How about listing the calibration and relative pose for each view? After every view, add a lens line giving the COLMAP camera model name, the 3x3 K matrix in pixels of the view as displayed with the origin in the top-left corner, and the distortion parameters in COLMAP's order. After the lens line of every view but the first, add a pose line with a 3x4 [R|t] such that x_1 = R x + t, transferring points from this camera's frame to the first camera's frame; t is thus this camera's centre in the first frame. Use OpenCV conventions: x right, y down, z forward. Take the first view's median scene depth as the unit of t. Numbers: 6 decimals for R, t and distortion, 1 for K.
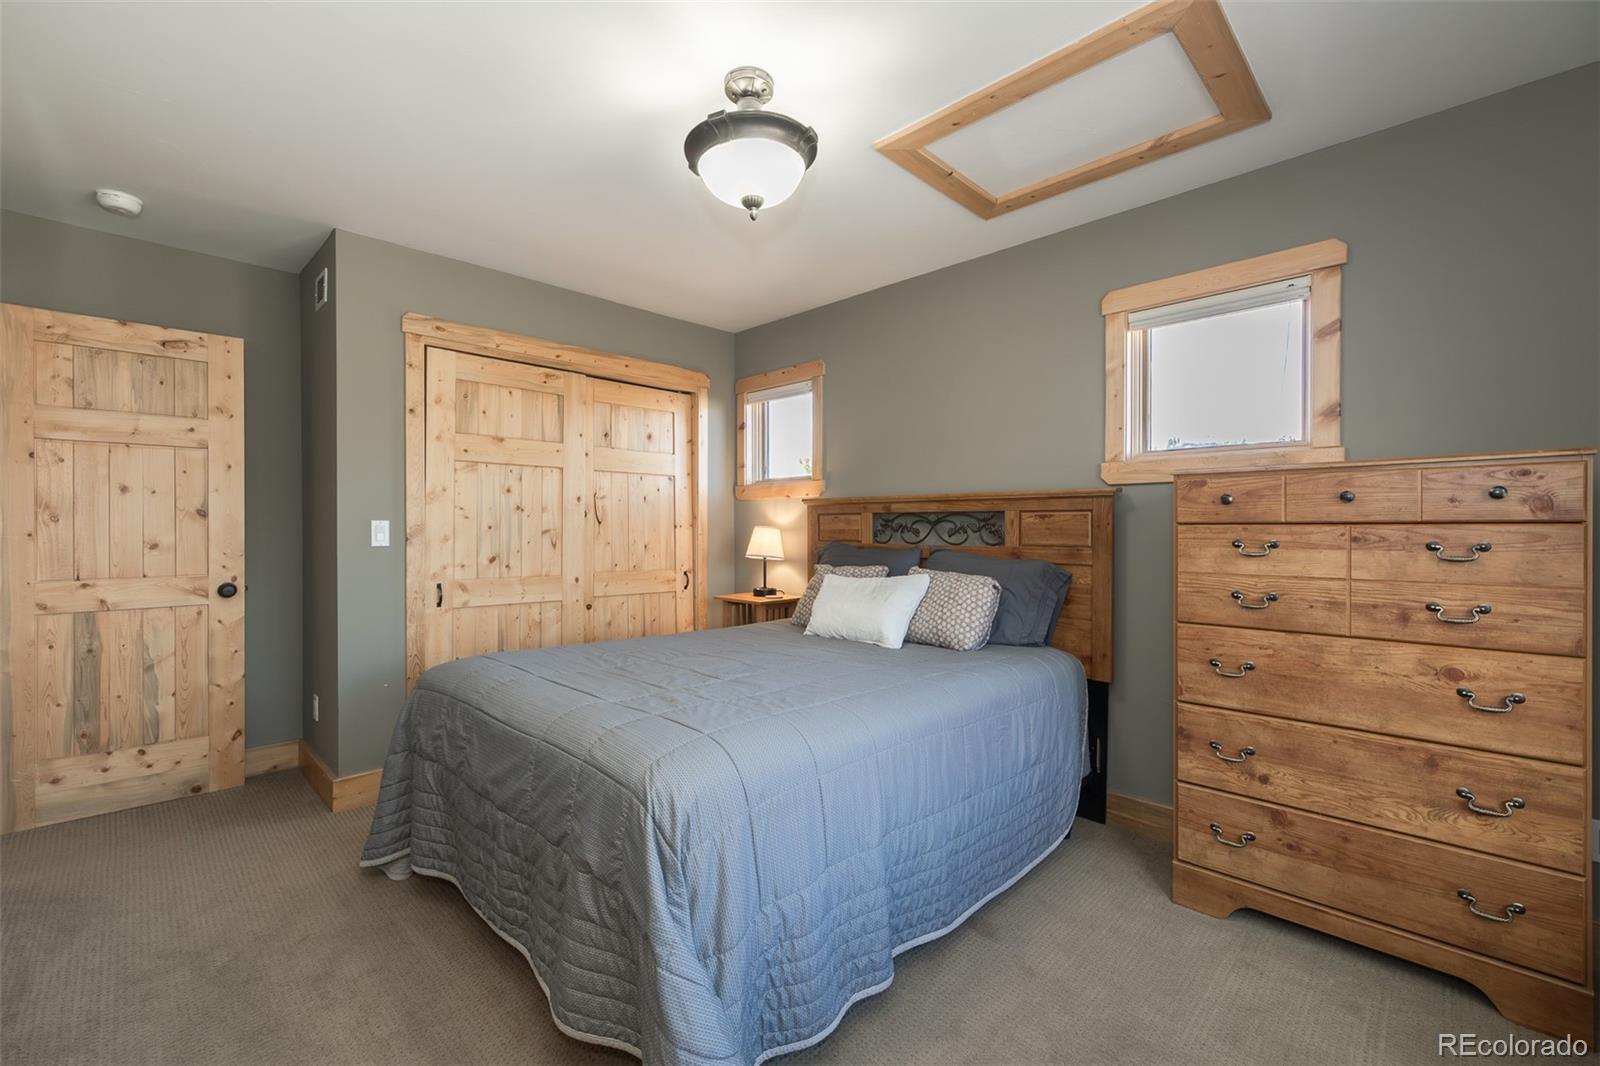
lens RADIAL K [[682.9, 0, 797.4], [0, 682.9, 529.4], [0, 0, 1]] dist [0.002326, 0.000372]
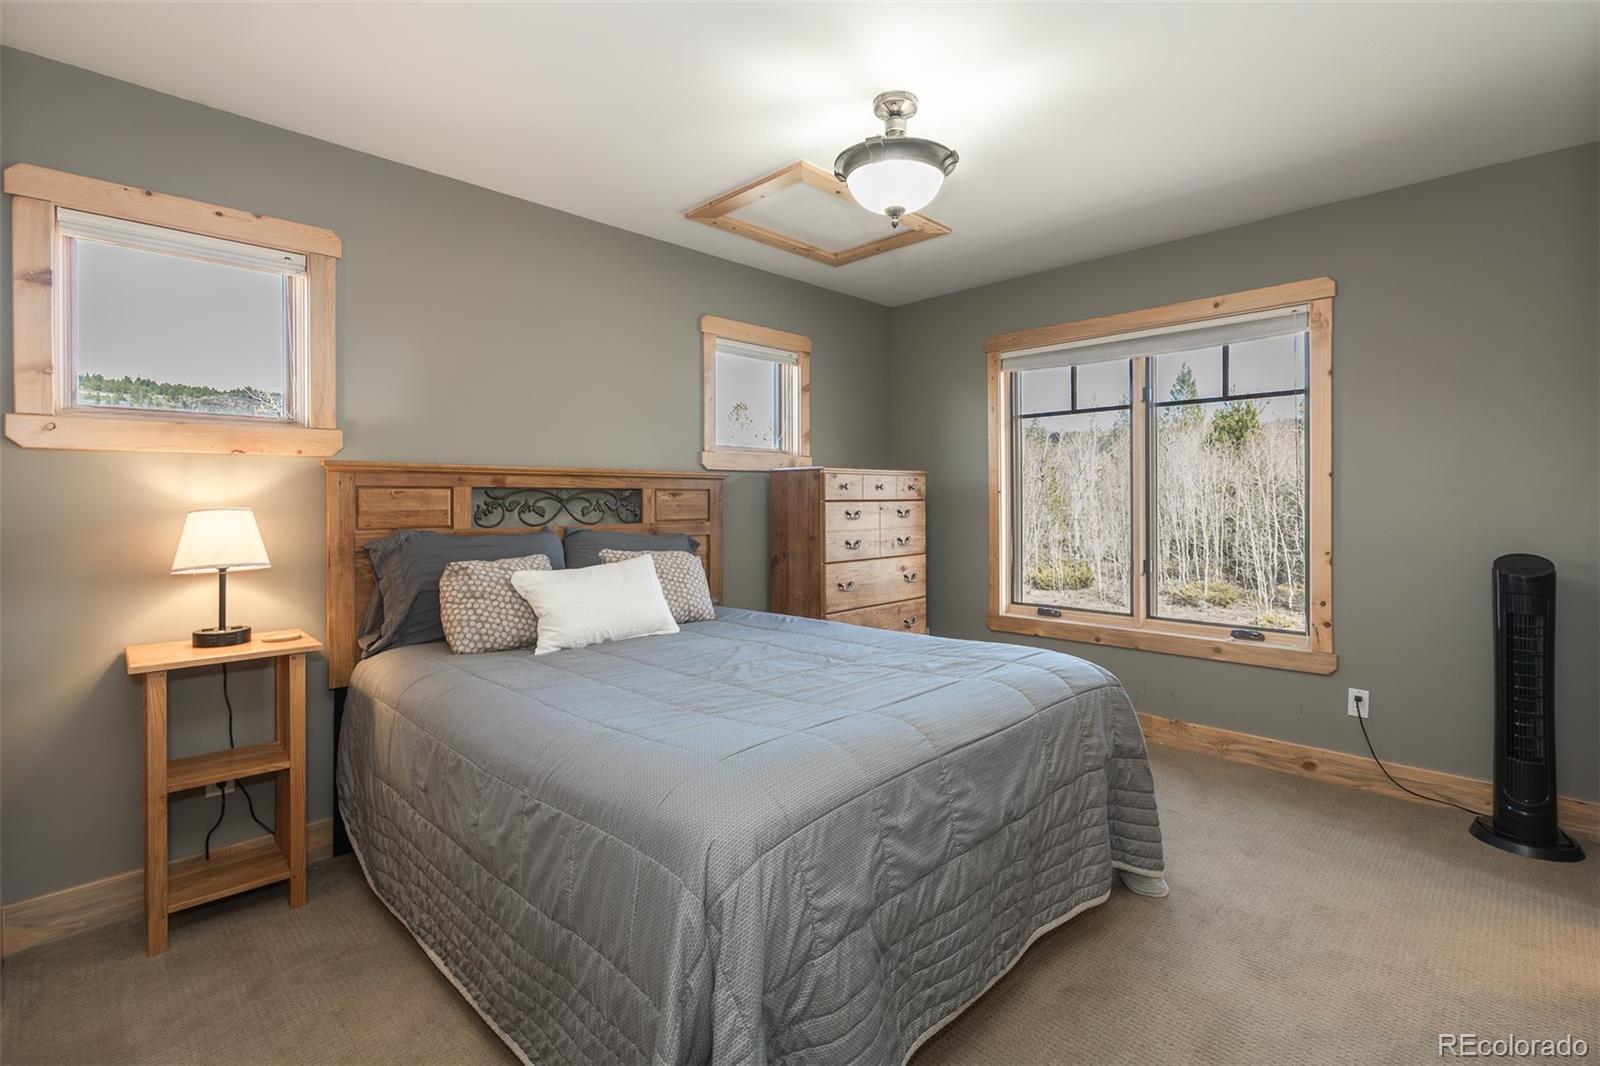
lens RADIAL K [[687.3, 0, 798.2], [0, 687.3, 506.4], [0, 0, 1]] dist [0.000807, 0.000083]
pose [[0.030485, -0.008917, 0.999495, -0.776098], [0.010848, 0.999904, 0.008590, -0.007024], [-0.999476, 0.010580, 0.030579, 0.776211]]
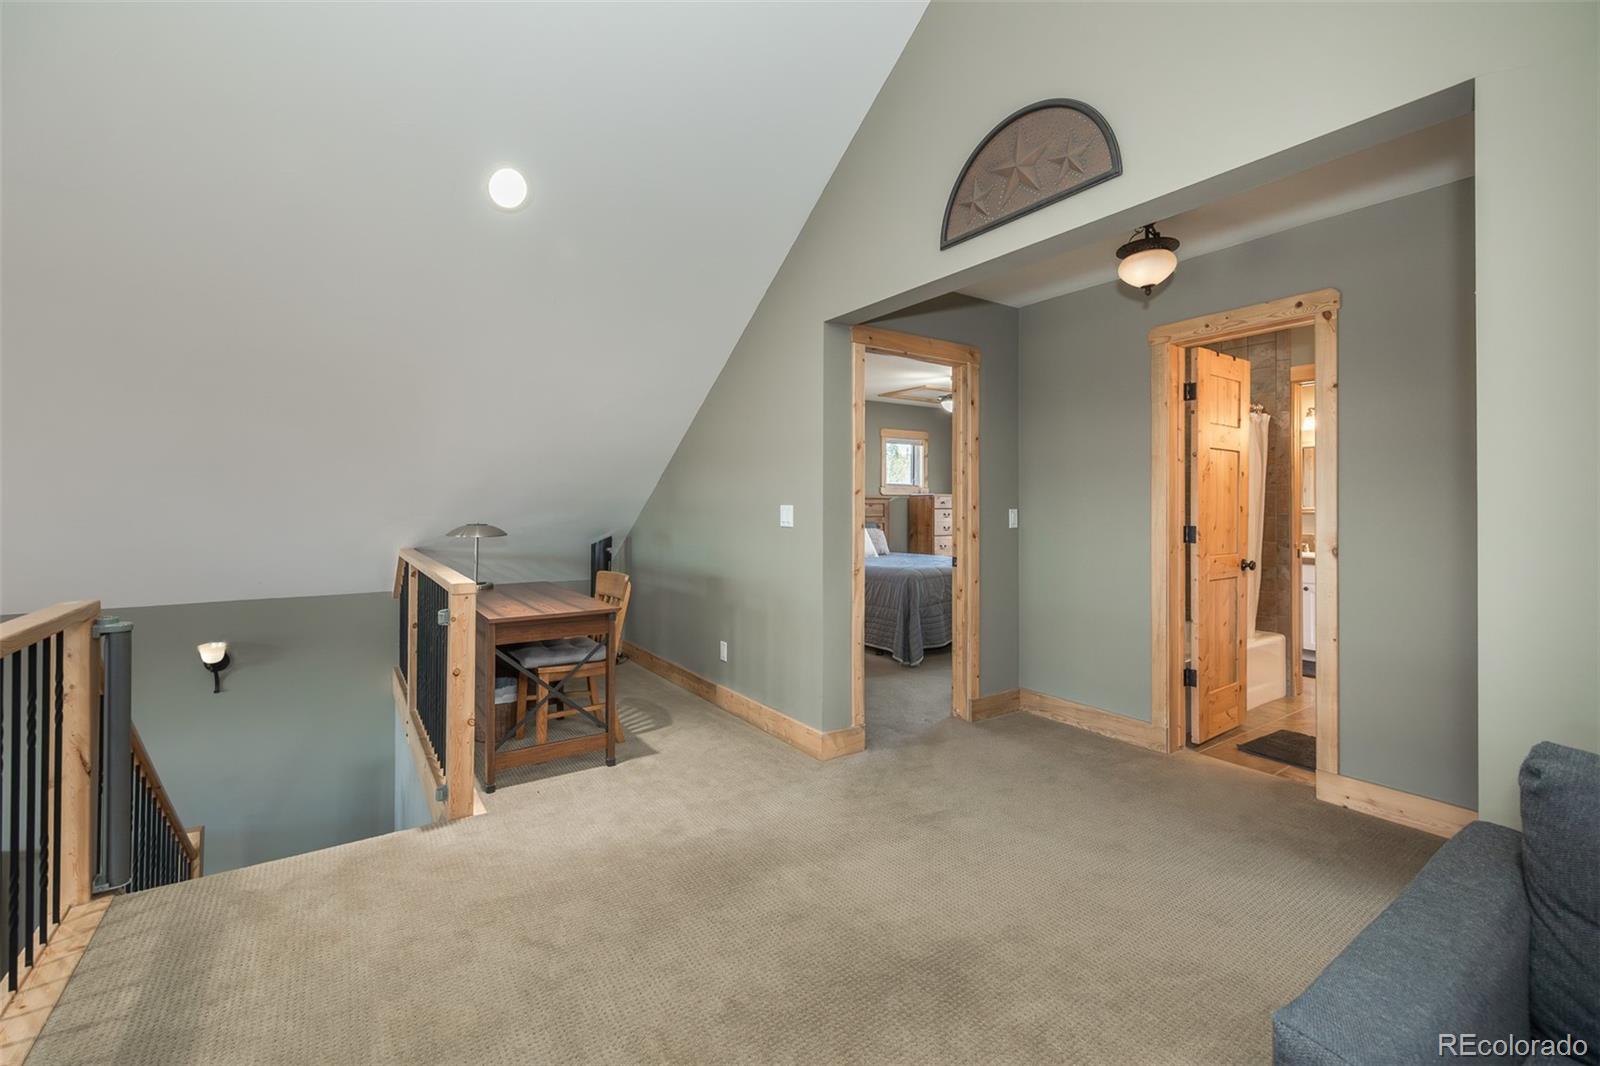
lens RADIAL K [[687.3, 0, 798.2], [0, 687.3, 506.4], [0, 0, 1]] dist [0.000807, 0.000083]
pose [[0.197899, 0.003012, 0.980218, -2.408355], [0.002273, 0.999991, -0.003532, -0.007091], [-0.980220, 0.002927, 0.197890, 0.755264]]
